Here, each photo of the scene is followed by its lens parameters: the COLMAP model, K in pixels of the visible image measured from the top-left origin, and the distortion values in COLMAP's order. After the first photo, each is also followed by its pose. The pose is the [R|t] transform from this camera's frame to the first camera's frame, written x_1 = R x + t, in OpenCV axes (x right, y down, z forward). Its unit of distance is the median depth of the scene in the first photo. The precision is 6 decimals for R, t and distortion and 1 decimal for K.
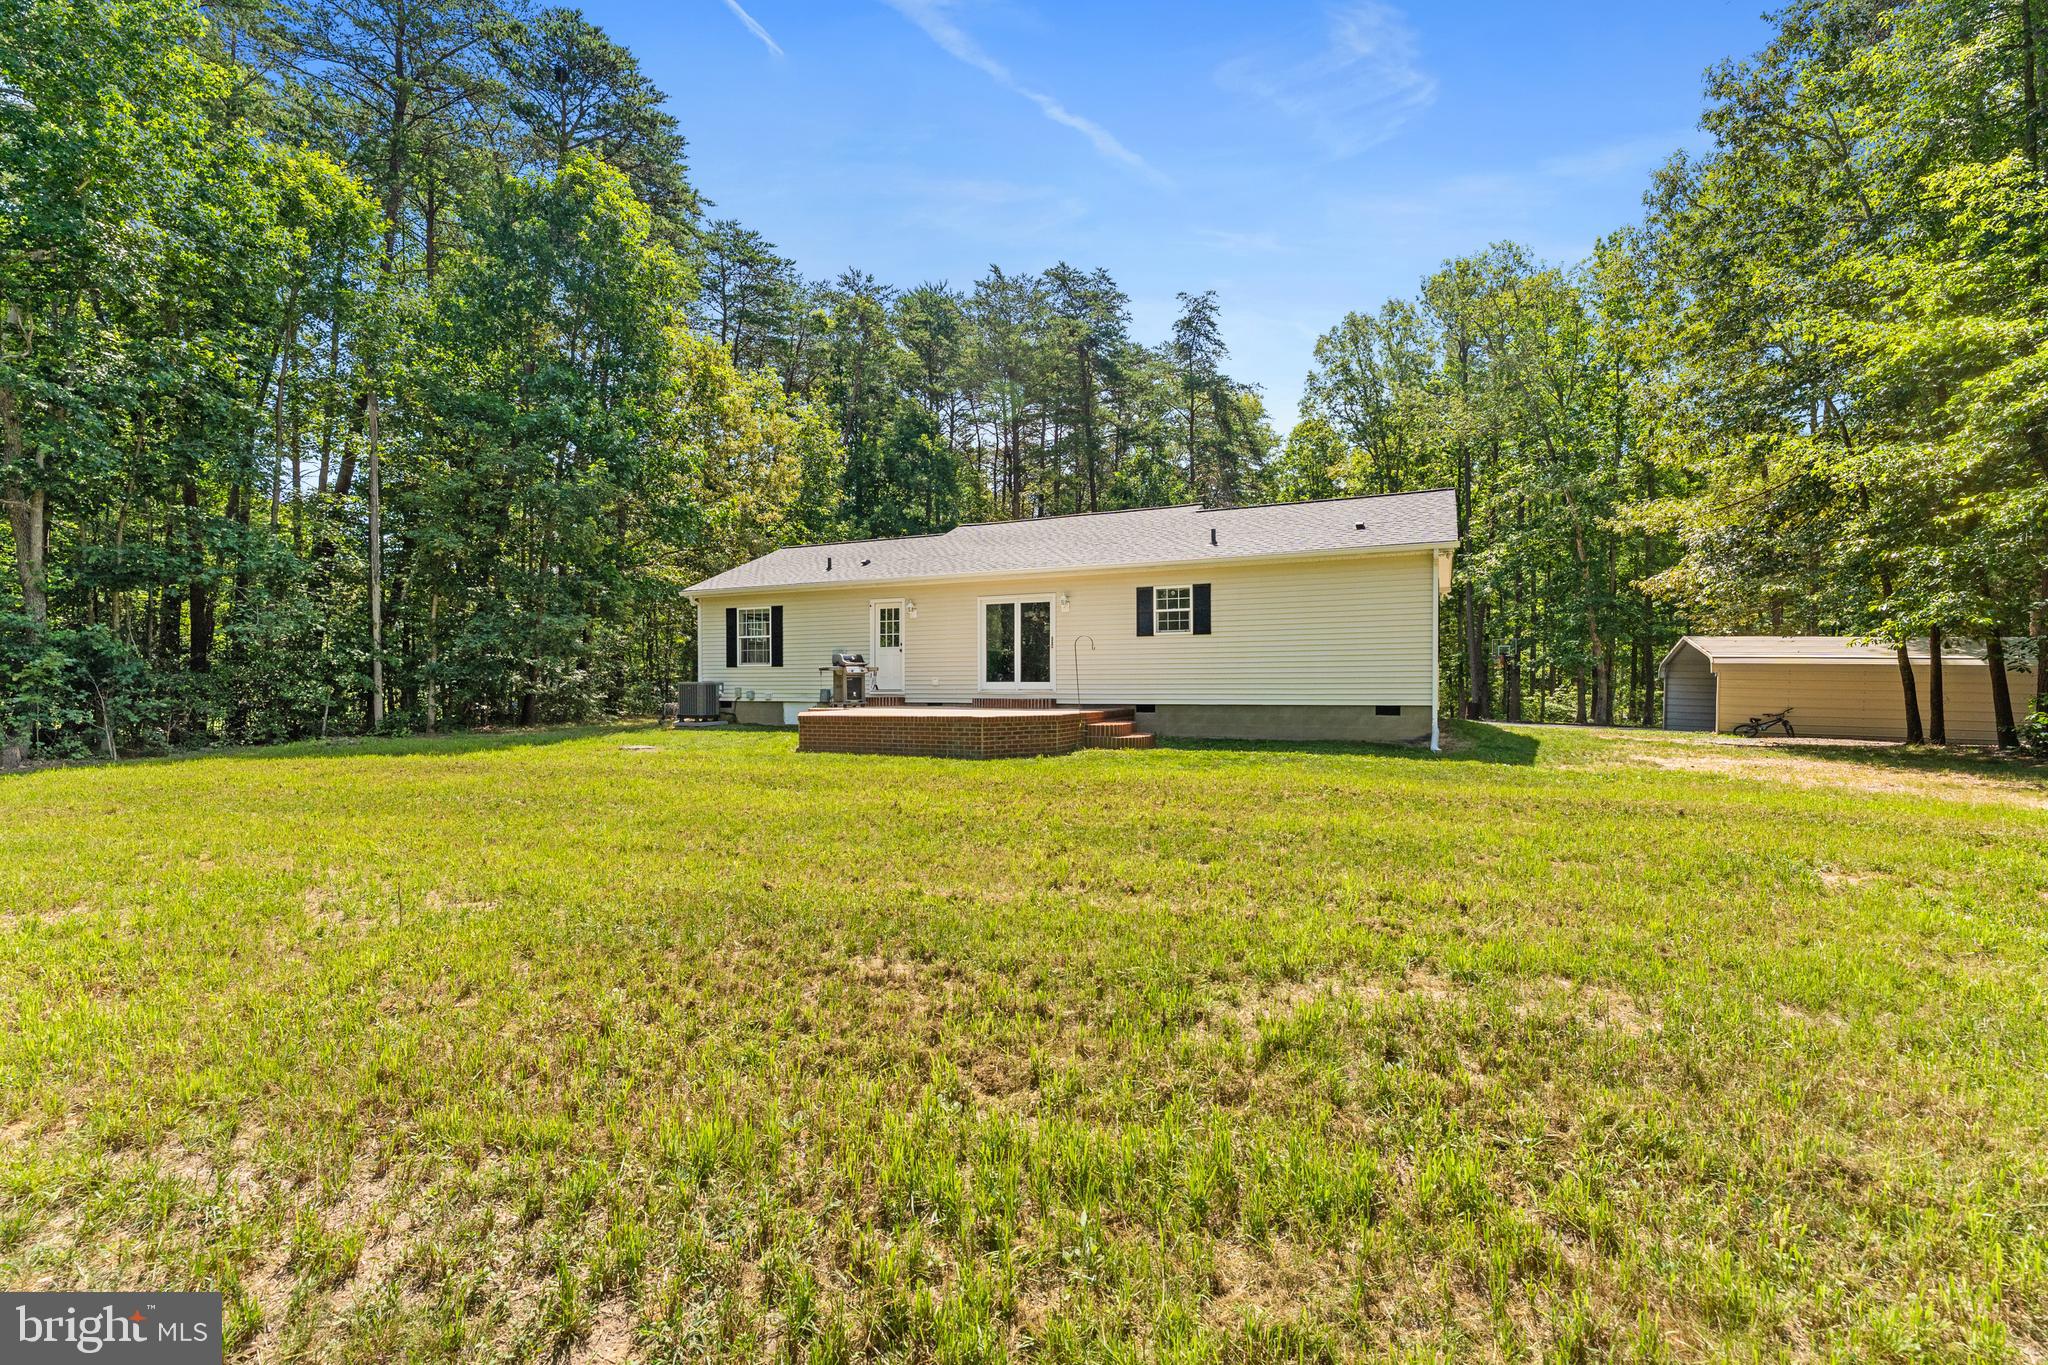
lens RADIAL K [[895.3, 0, 1024.0], [0, 895.3, 682.5], [0, 0, 1]] dist [0.003582, 0.000109]
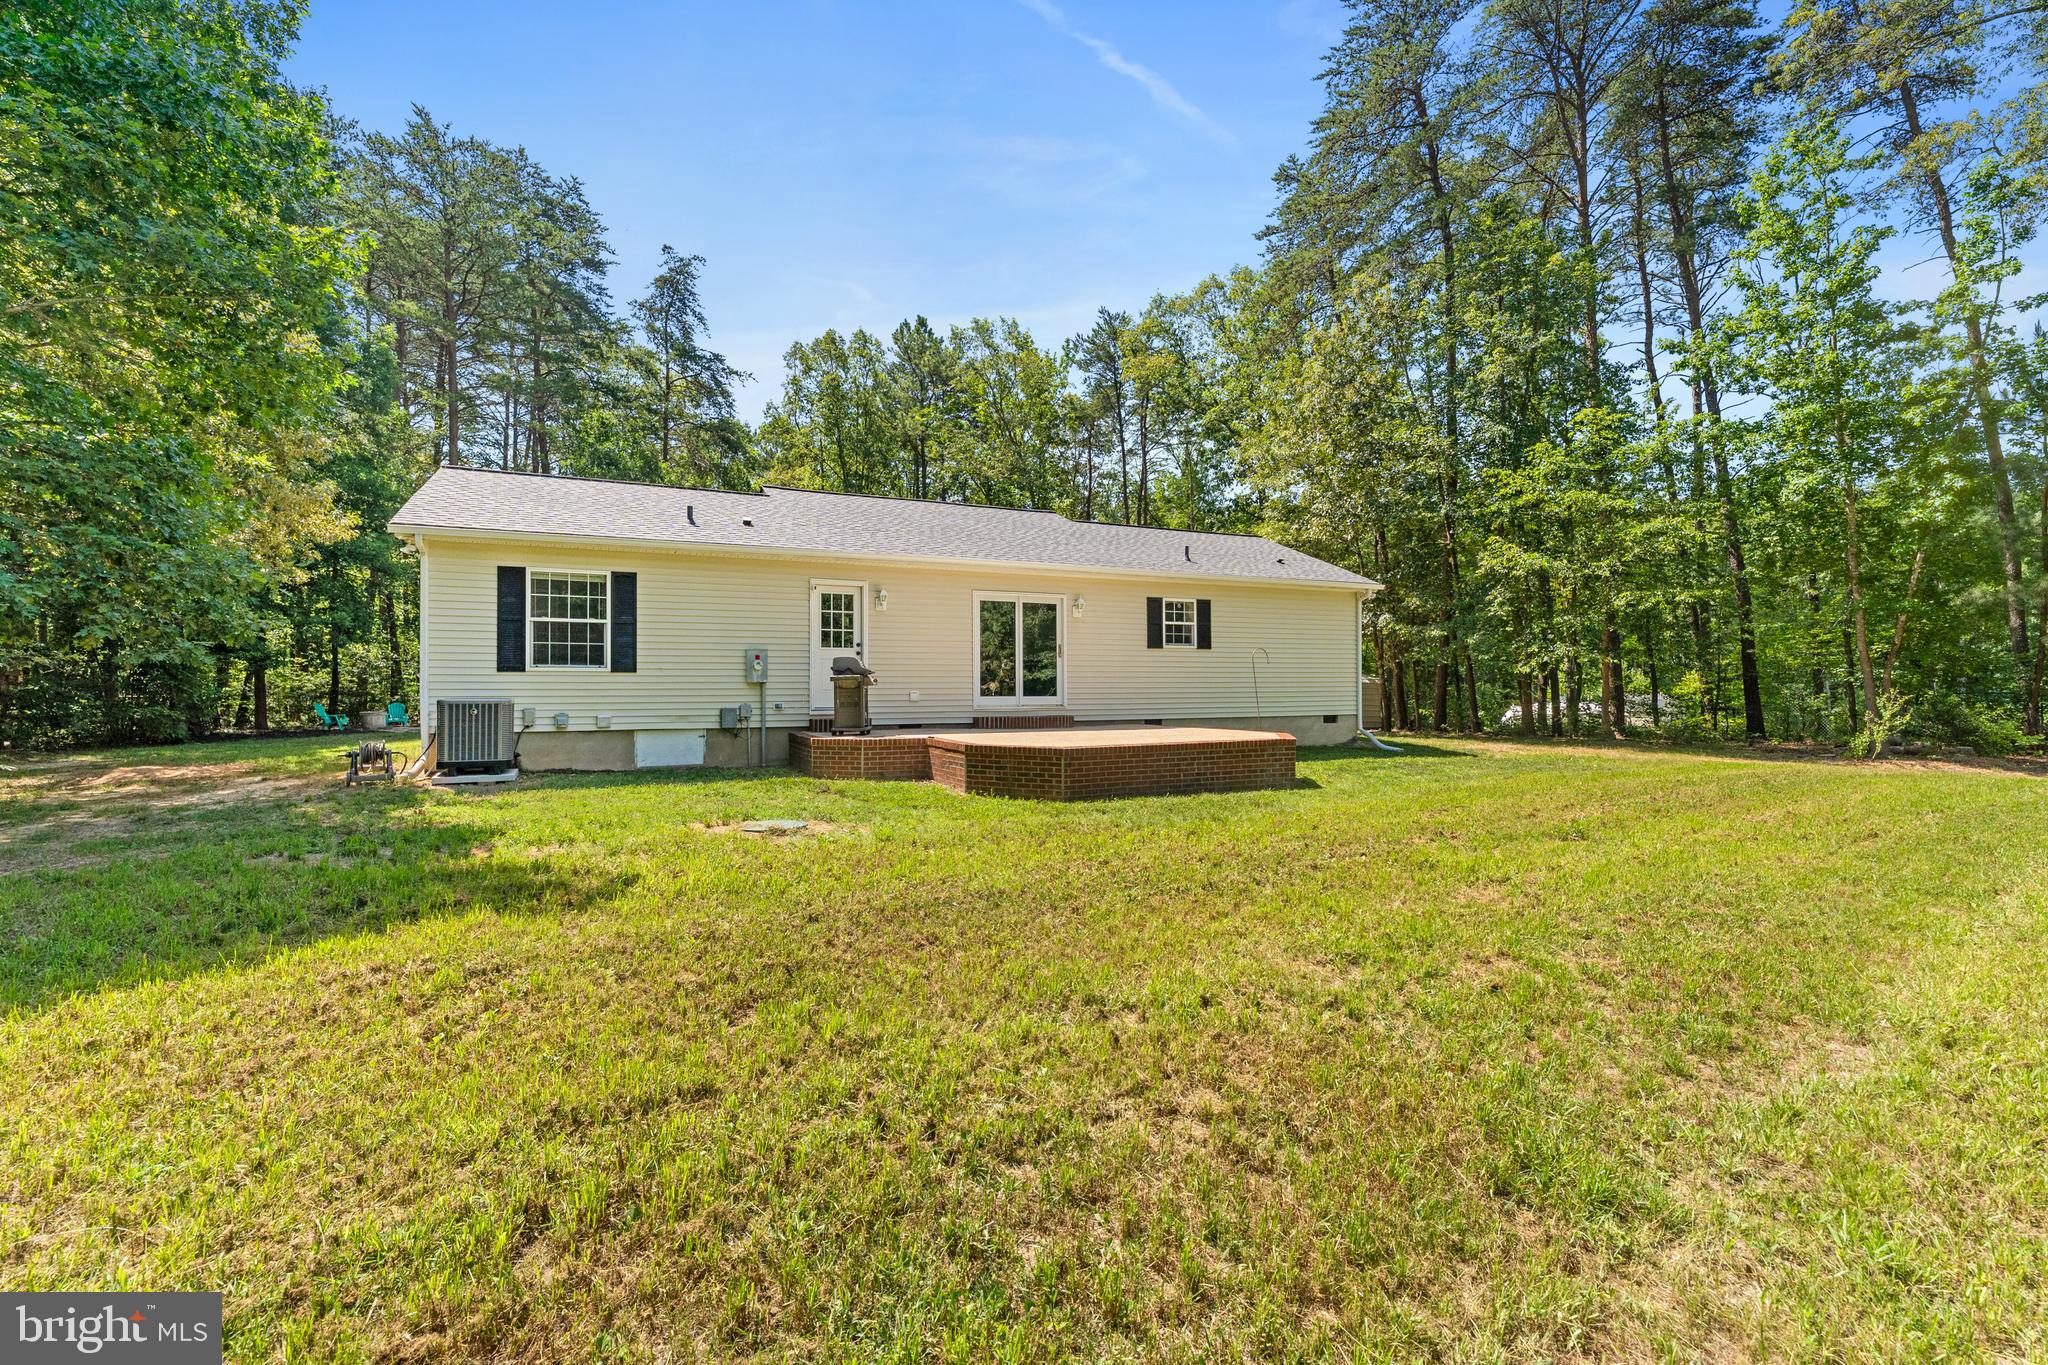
lens RADIAL K [[874.1, 0, 1027.1], [0, 874.1, 672.8], [0, 0, 1]] dist [0.001474, -0.007917]
pose [[0.640659, 0.012983, 0.767716, -0.591132], [-0.001038, 0.999871, -0.016043, -0.008681], [-0.767825, 0.009481, 0.640589, 0.437782]]
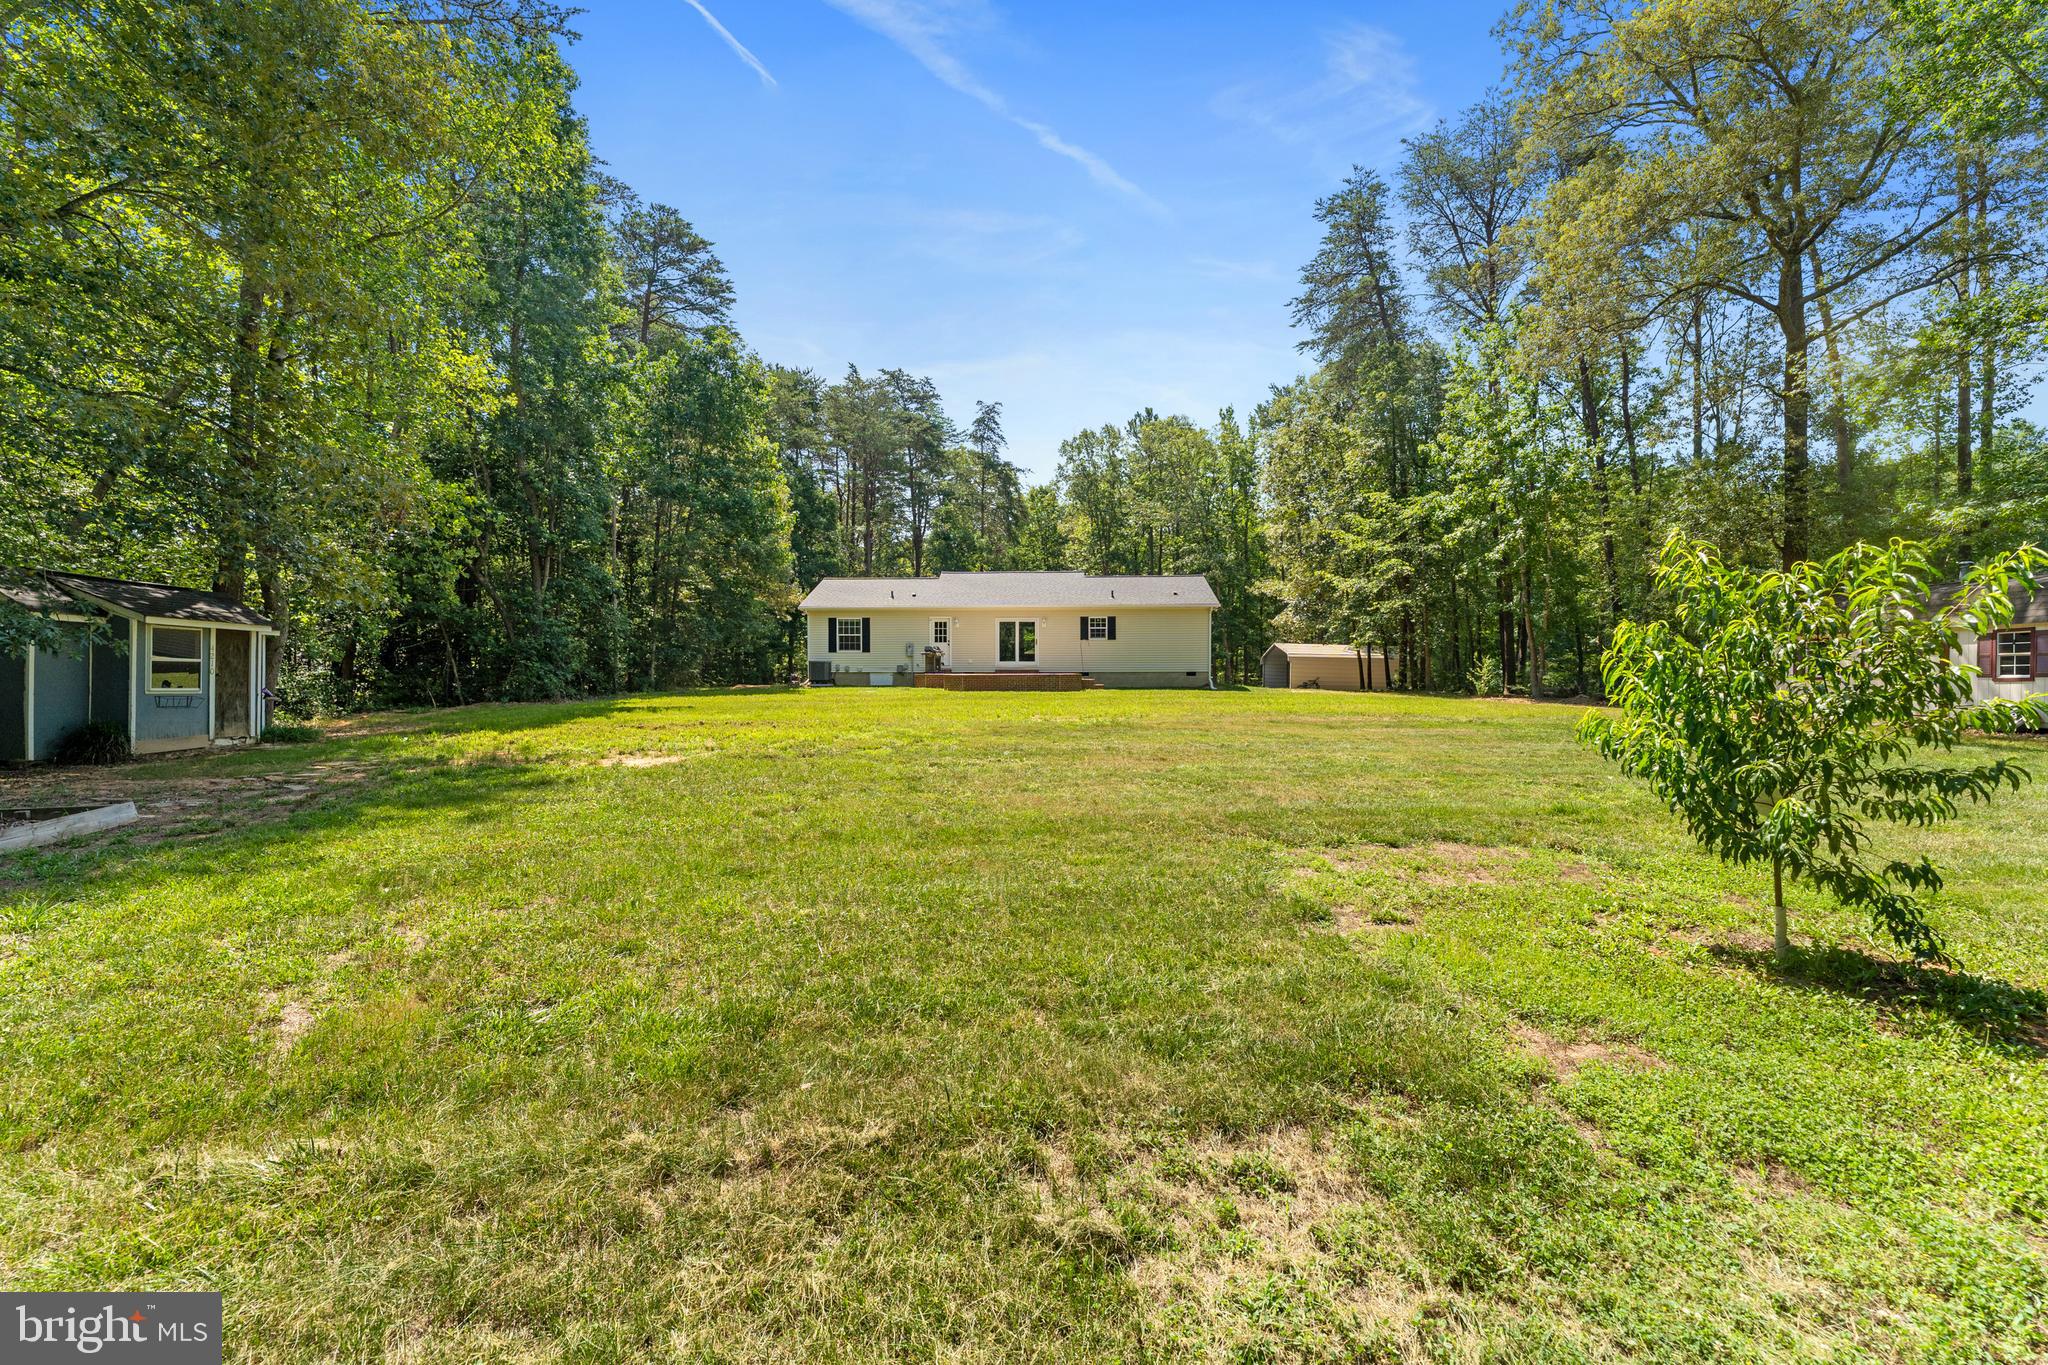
lens RADIAL K [[830.7, 0, 1024.7], [0, 830.7, 674.2], [0, 0, 1]] dist [-0.000417, 0.000094]
pose [[0.922846, 0.002613, 0.385161, -0.655579], [-0.002827, 0.999996, -0.000011, 0.025957], [-0.385160, -0.001079, 0.922849, -0.661744]]
